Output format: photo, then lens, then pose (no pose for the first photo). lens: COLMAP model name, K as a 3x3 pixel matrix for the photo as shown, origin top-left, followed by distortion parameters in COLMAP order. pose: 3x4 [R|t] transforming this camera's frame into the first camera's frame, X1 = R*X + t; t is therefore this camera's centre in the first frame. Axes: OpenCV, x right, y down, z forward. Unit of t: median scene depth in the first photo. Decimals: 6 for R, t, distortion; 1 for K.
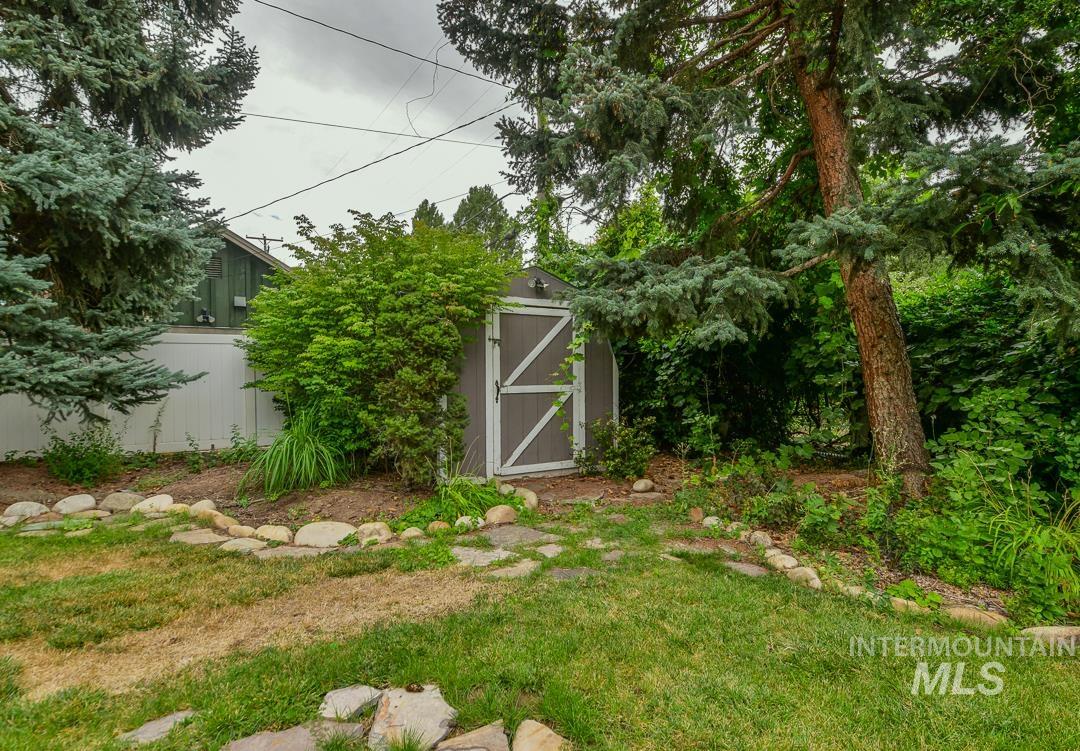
lens RADIAL K [[559.0, 0, 541.4], [0, 559.0, 373.8], [0, 0, 1]] dist [0.001857, 0.000111]
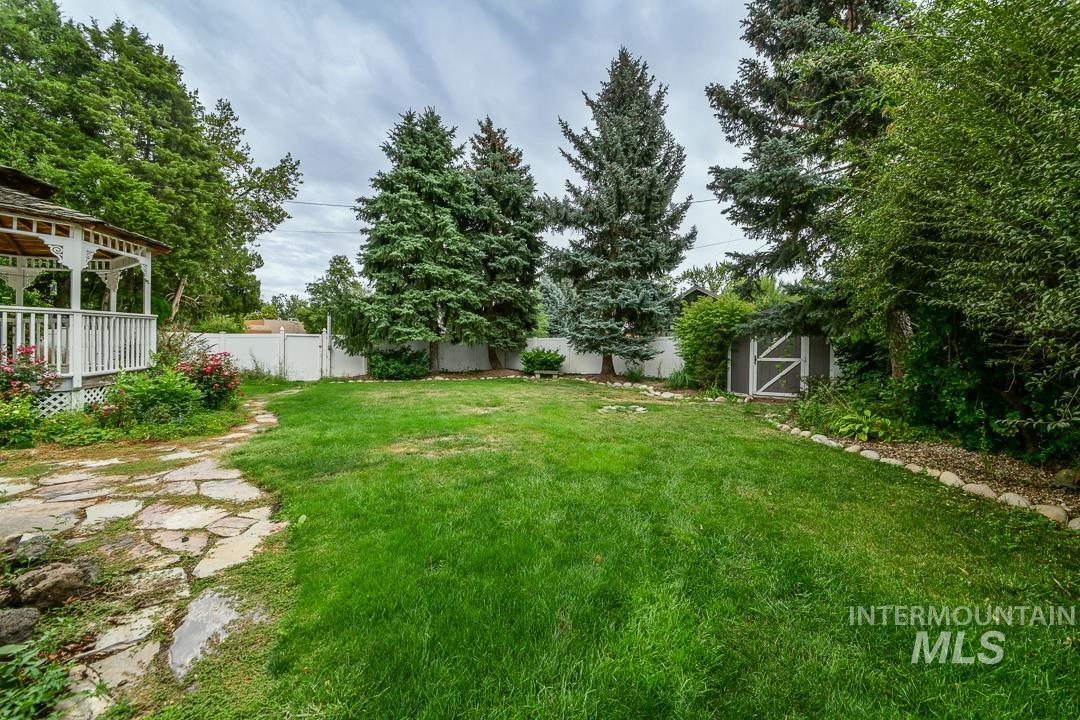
lens RADIAL K [[370.7, 0, 537.1], [0, 370.7, 348.0], [0, 0, 1]] dist [0.001779, -0.001793]
pose [[0.464985, 0.005853, -0.885299, 0.910122], [-0.011350, 0.999935, 0.000650, -0.010988], [0.885246, 0.009746, 0.465021, -0.592365]]
